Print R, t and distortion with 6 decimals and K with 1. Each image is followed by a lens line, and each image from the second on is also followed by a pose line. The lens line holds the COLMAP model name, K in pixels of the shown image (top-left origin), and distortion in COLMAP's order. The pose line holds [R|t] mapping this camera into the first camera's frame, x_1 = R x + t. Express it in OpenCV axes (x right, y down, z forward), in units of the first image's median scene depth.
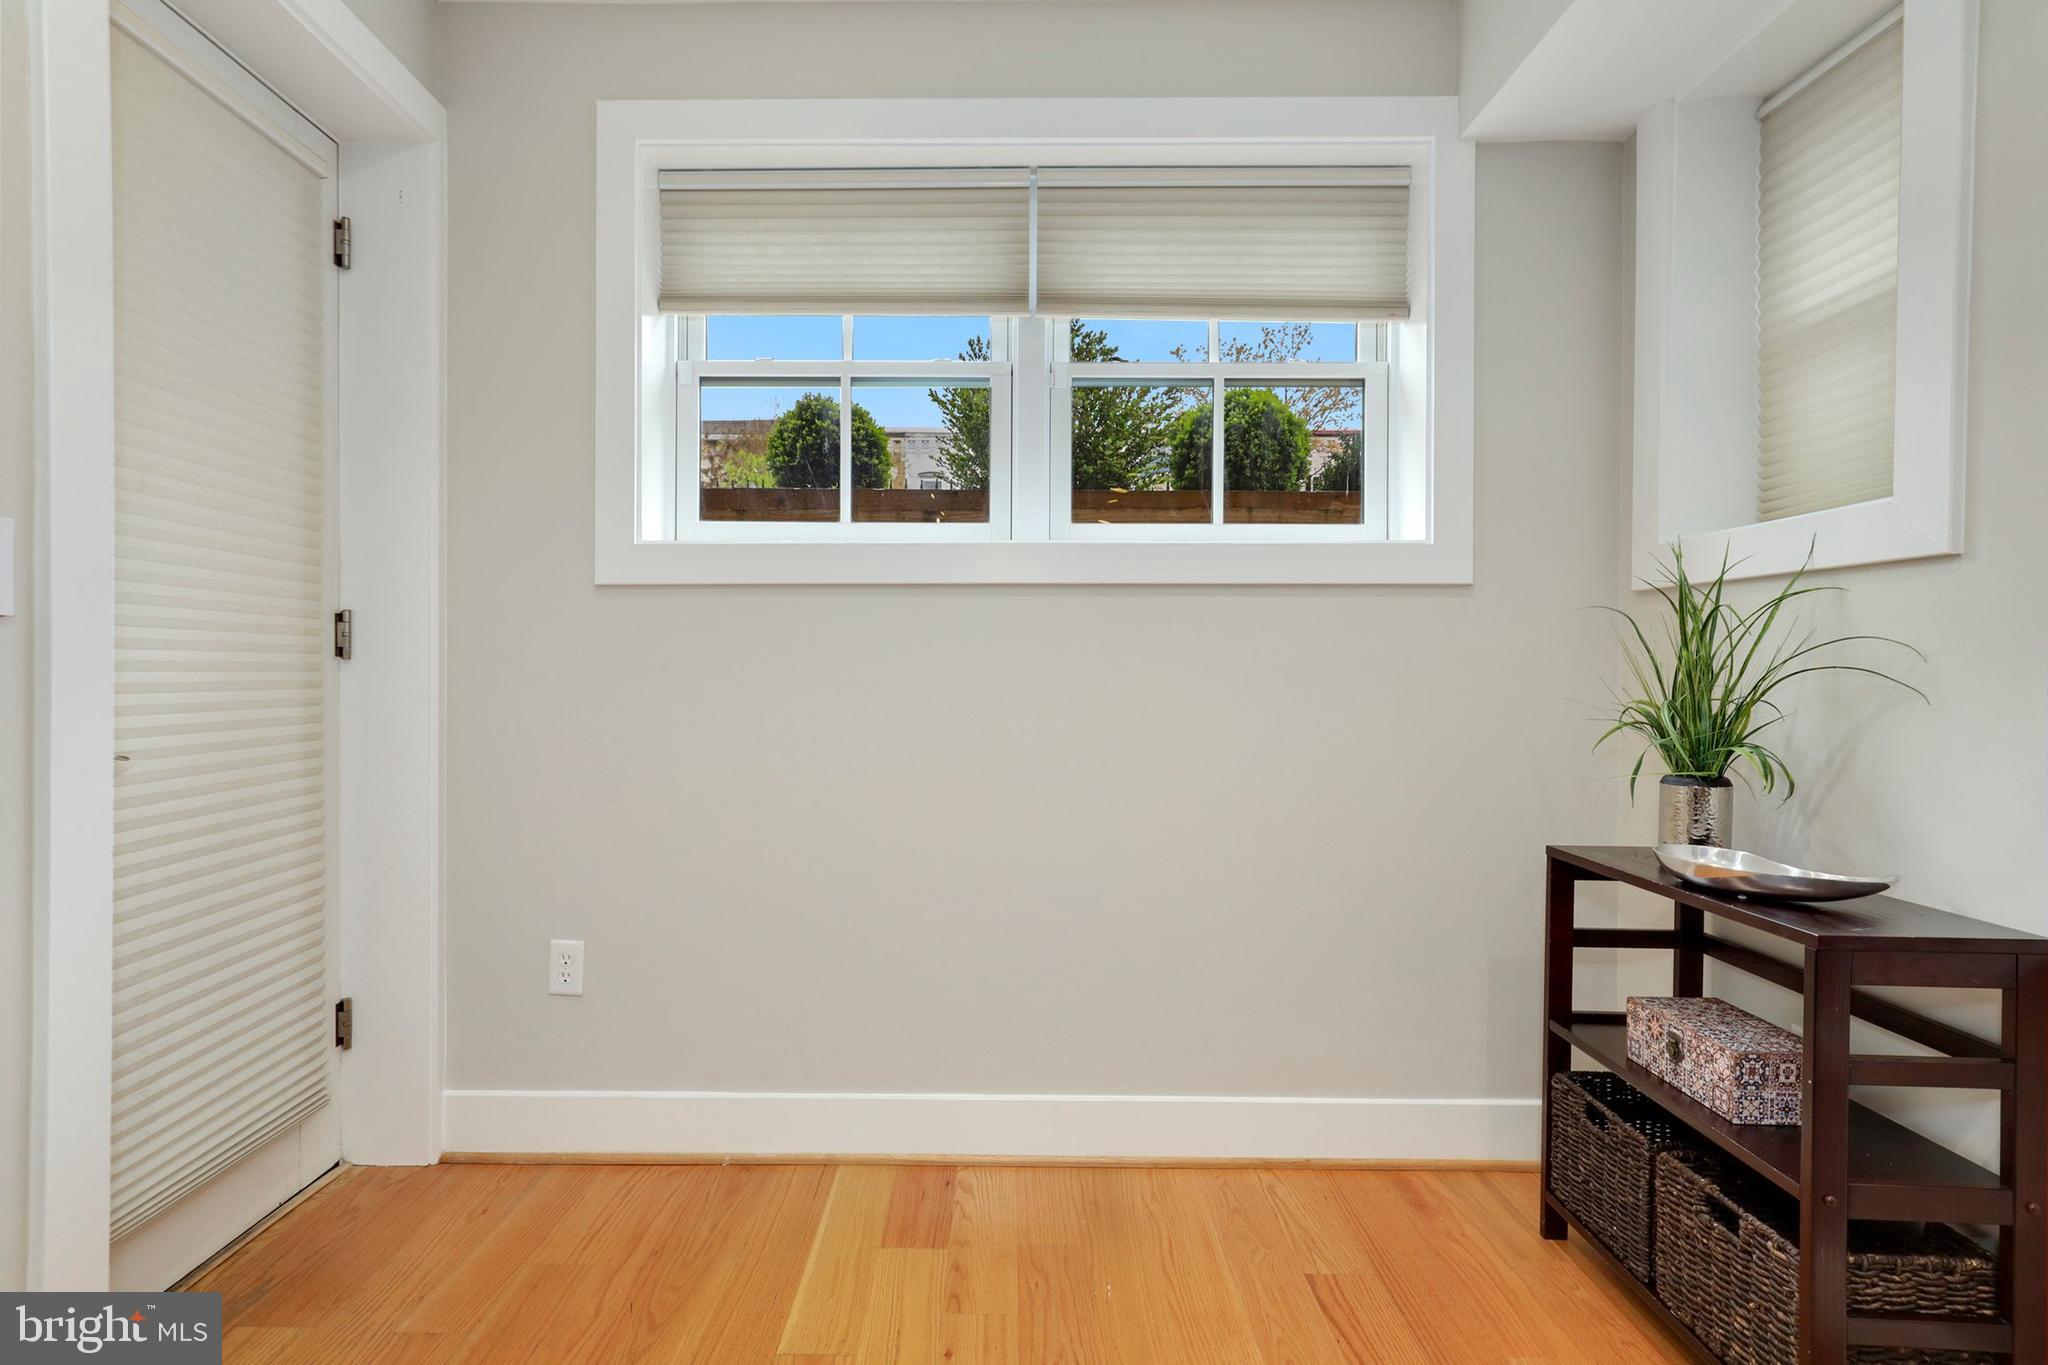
lens RADIAL K [[976.6, 0, 989.5], [0, 976.6, 680.8], [0, 0, 1]] dist [-0.000741, 0.000598]
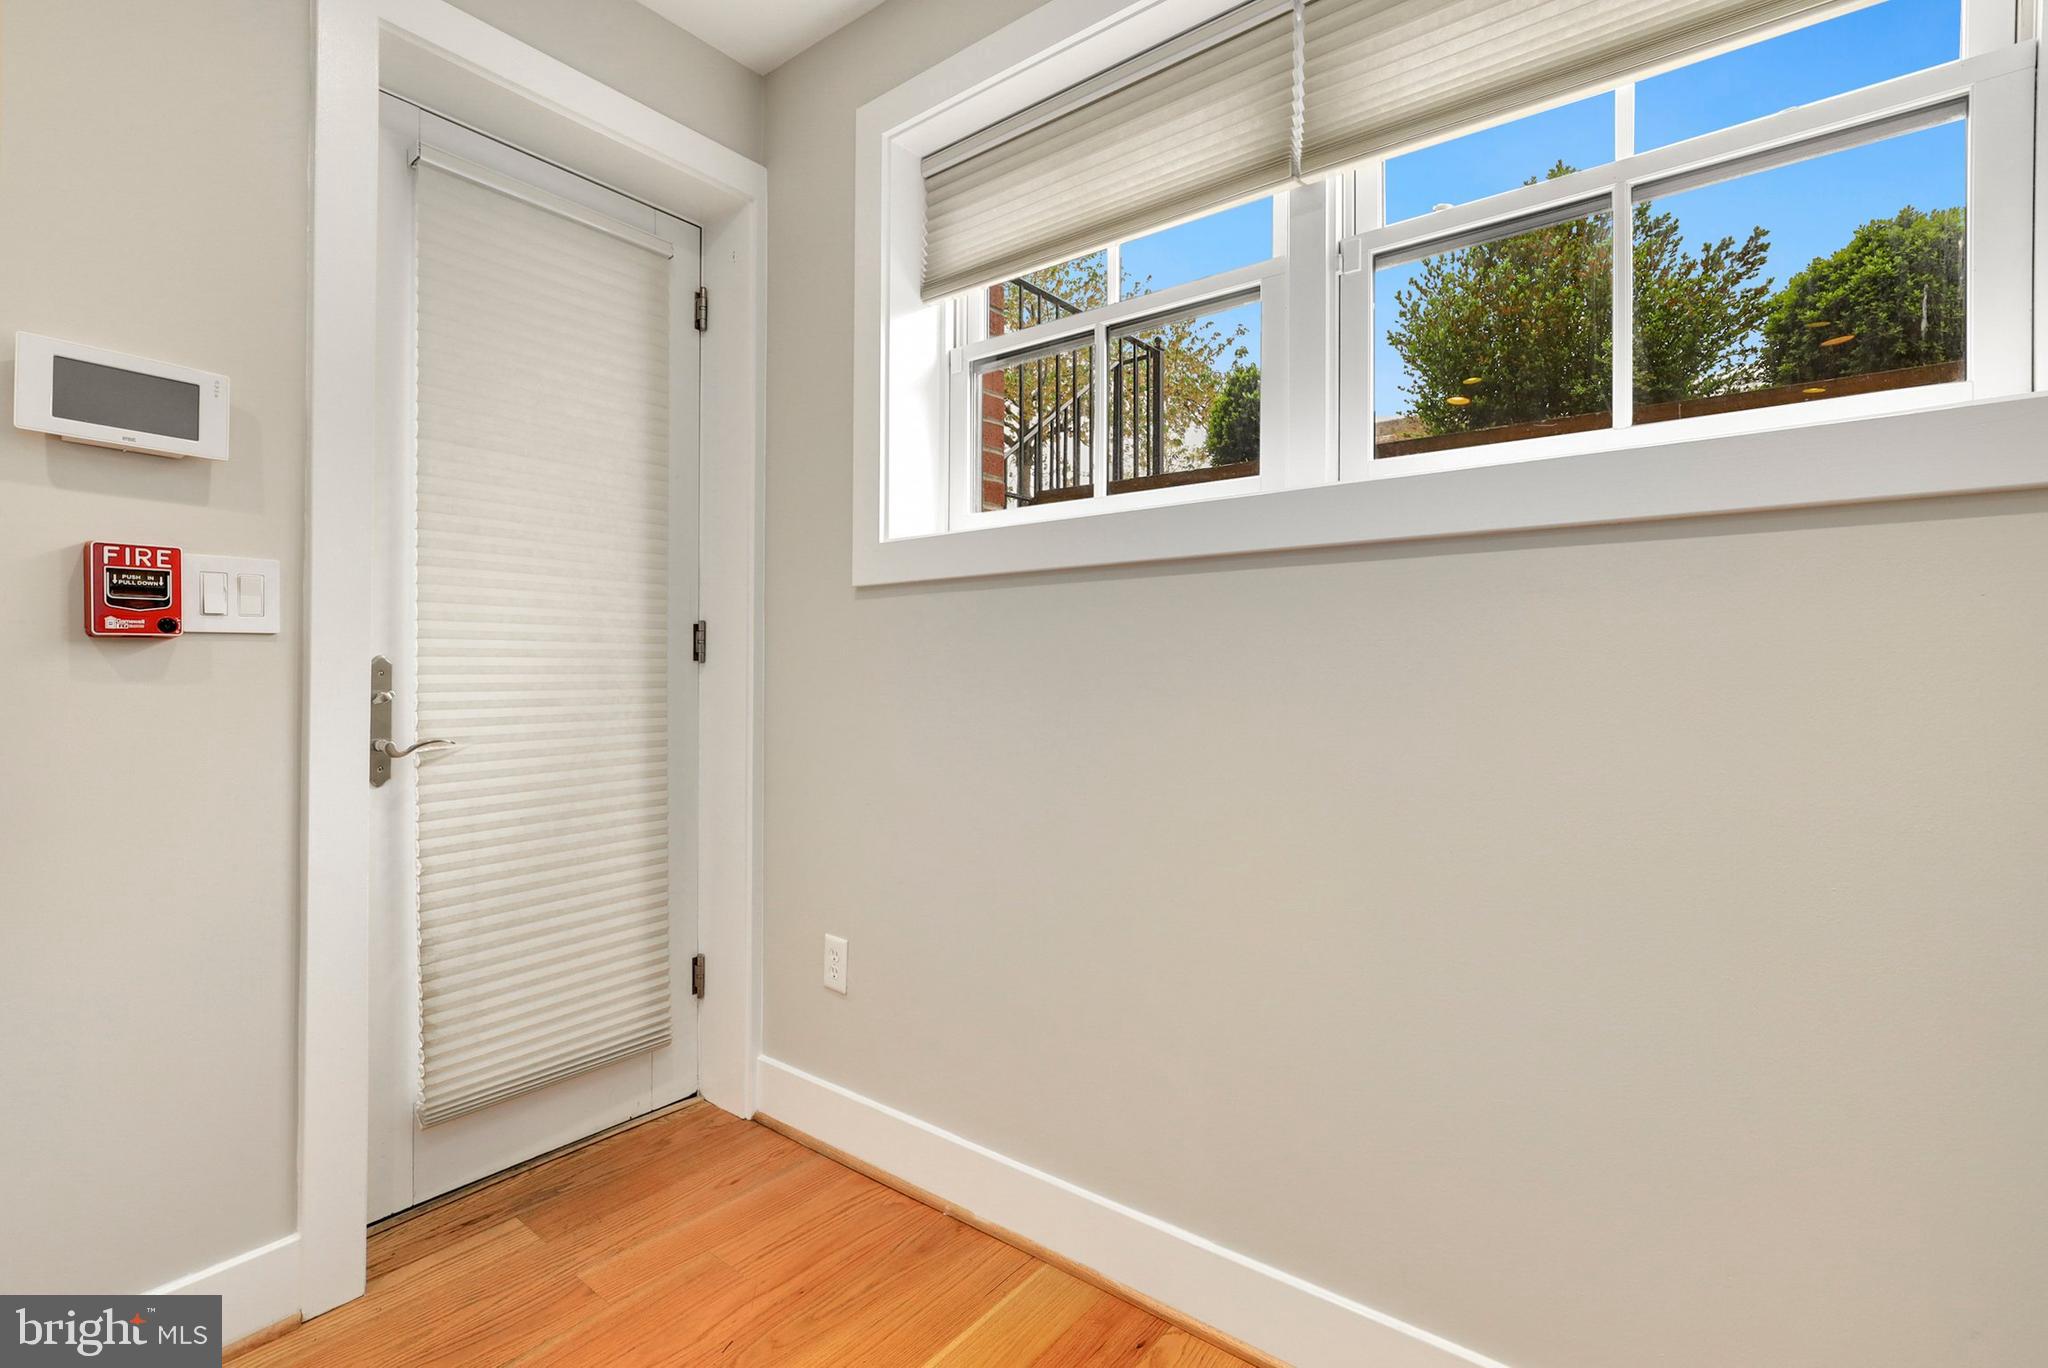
lens RADIAL K [[927.2, 0, 1015.7], [0, 927.2, 666.2], [0, 0, 1]] dist [-0.004148, 0.001276]
pose [[0.791569, -0.004414, -0.611064, 0.309499], [-0.003649, 0.999922, -0.011951, -0.006013], [0.611069, 0.011690, 0.791491, 0.345768]]
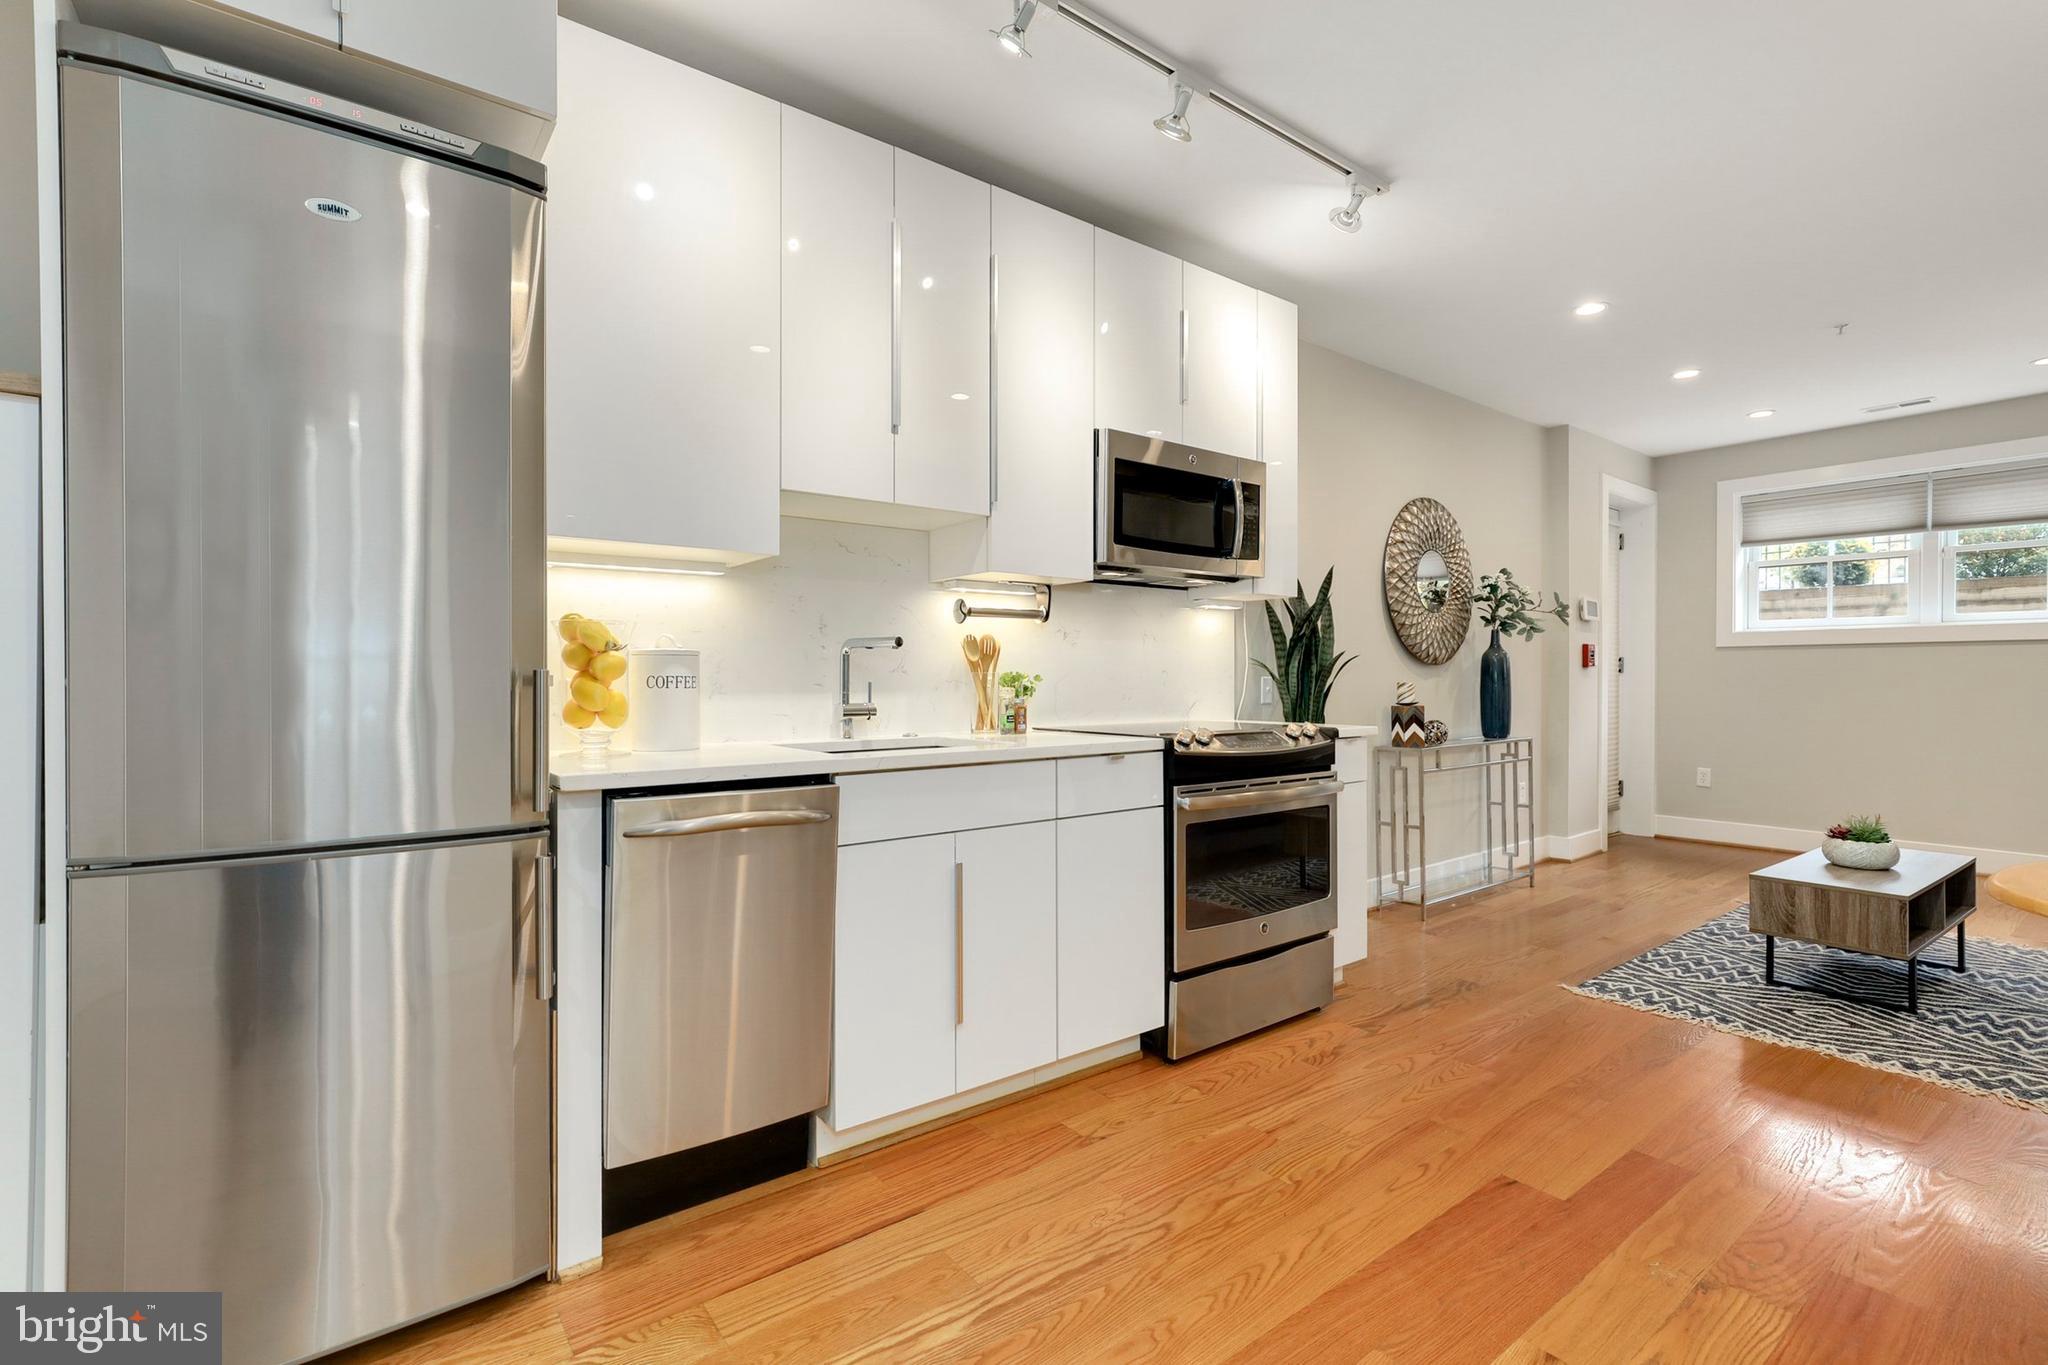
lens RADIAL K [[924.8, 0, 1013.1], [0, 924.8, 682.4], [0, 0, 1]] dist [-0.008064, 0.005819]
pose [[0.613540, 0.001042, -0.789663, 0.482184], [-0.005599, 0.999980, -0.003031, 0.028697], [0.789644, 0.006281, 0.613533, -2.349165]]
